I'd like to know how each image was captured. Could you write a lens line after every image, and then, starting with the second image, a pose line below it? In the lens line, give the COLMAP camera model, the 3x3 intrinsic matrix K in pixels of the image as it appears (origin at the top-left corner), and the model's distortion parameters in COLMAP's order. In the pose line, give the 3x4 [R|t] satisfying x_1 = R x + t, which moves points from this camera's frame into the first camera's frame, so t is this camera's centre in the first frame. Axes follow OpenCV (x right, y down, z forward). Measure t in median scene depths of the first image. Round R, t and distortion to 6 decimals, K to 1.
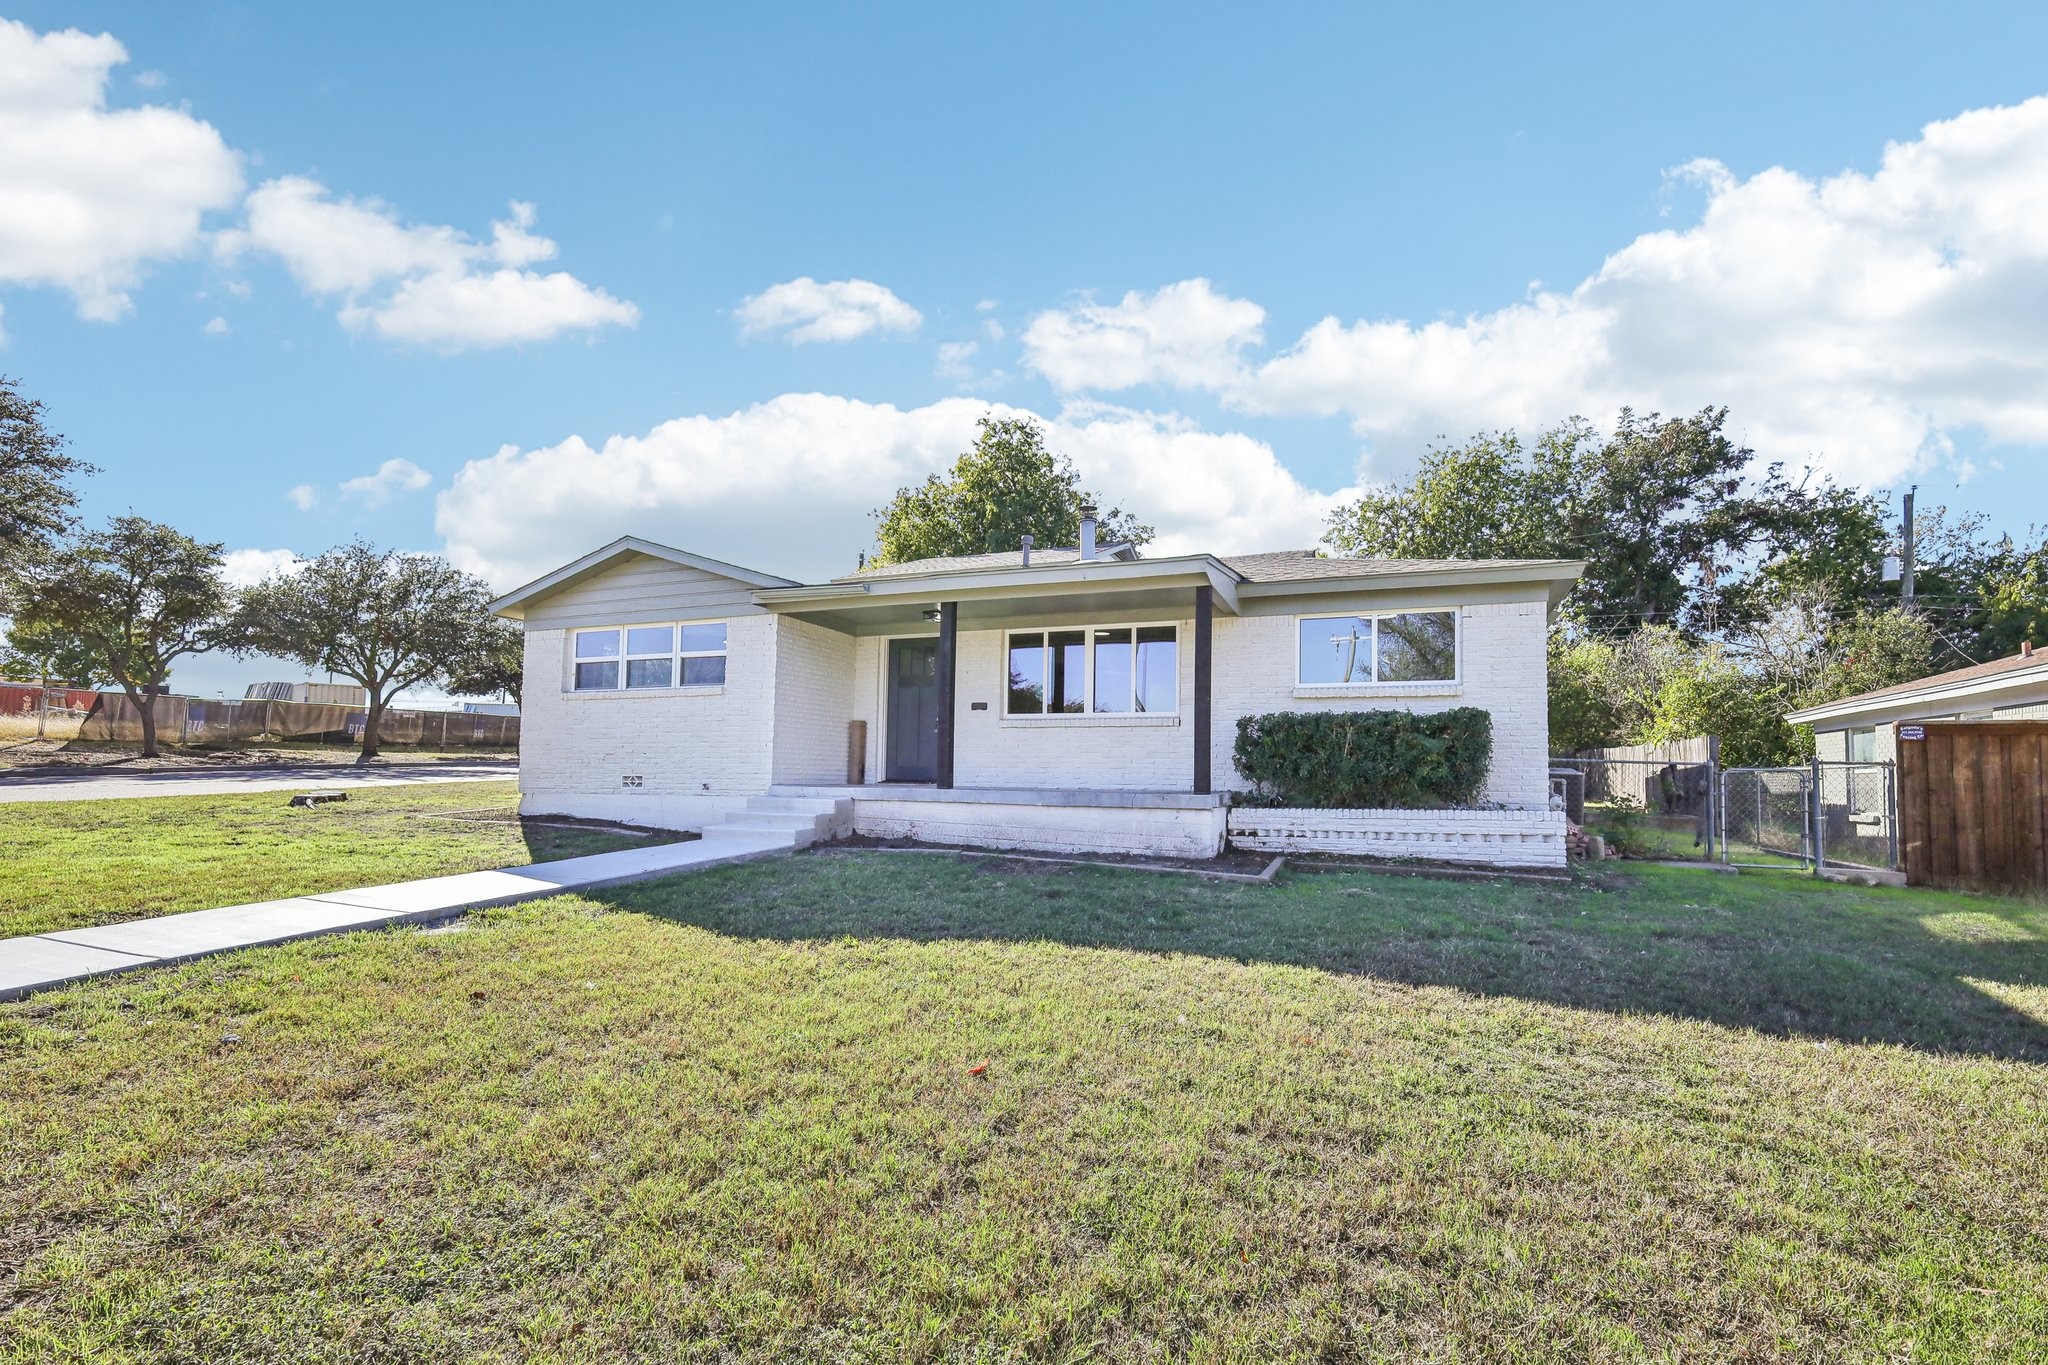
lens RADIAL K [[938.2, 0, 1023.3], [0, 938.2, 749.4], [0, 0, 1]] dist [-0.004304, -0.000434]
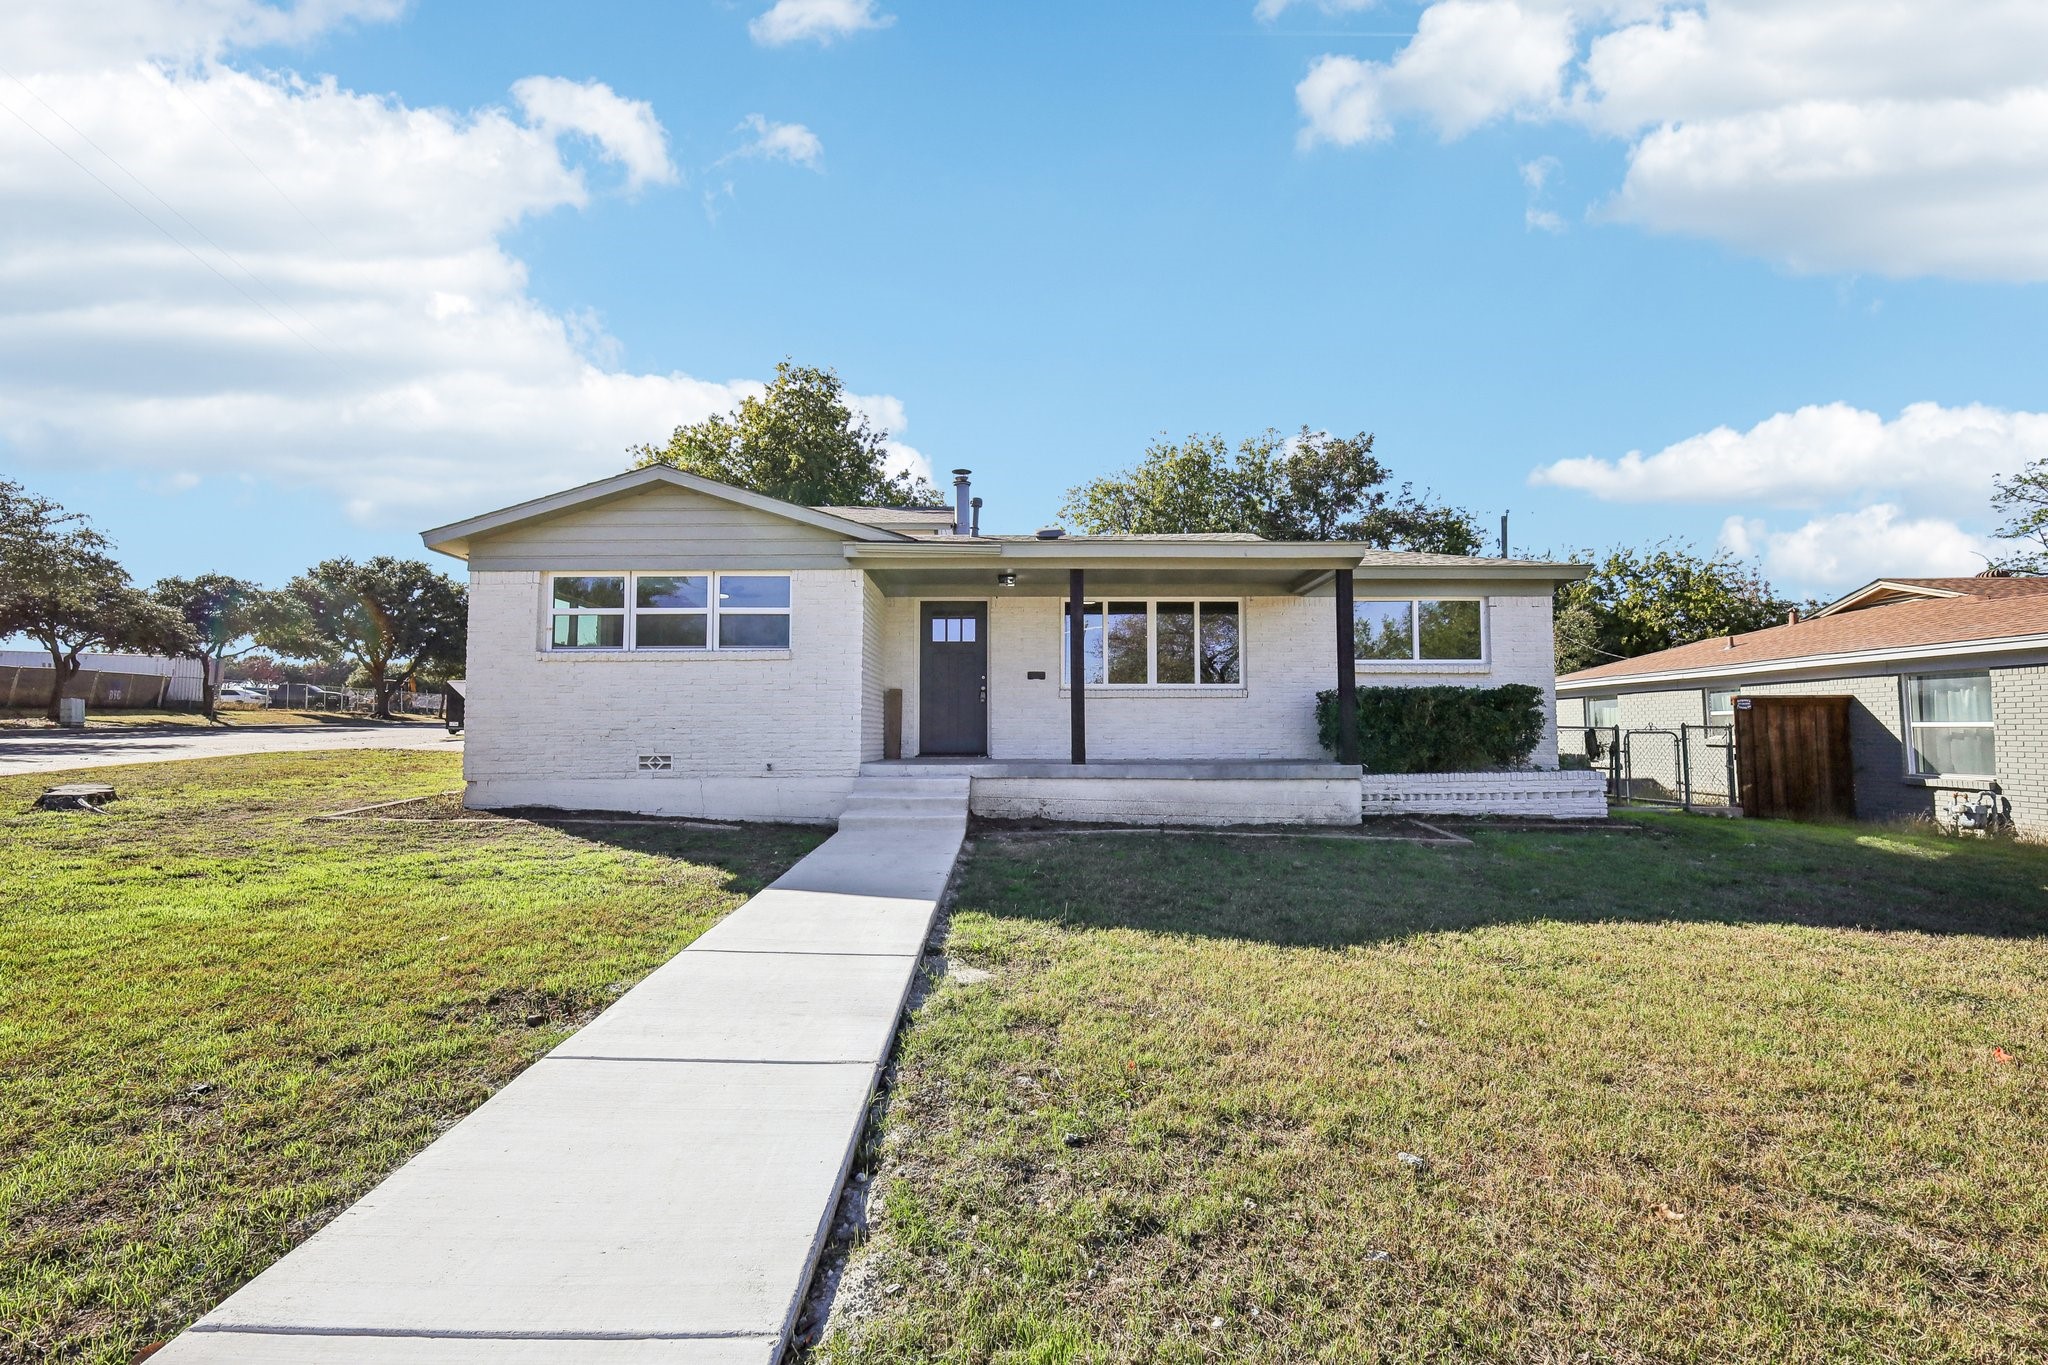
lens RADIAL K [[919.1, 0, 1041.2], [0, 919.1, 684.9], [0, 0, 1]] dist [0.001905, -0.000011]
pose [[0.926145, 0.006552, 0.377111, -0.409398], [0.002268, 0.999734, -0.022941, -0.014671], [-0.377161, 0.022102, 0.925884, 0.127258]]
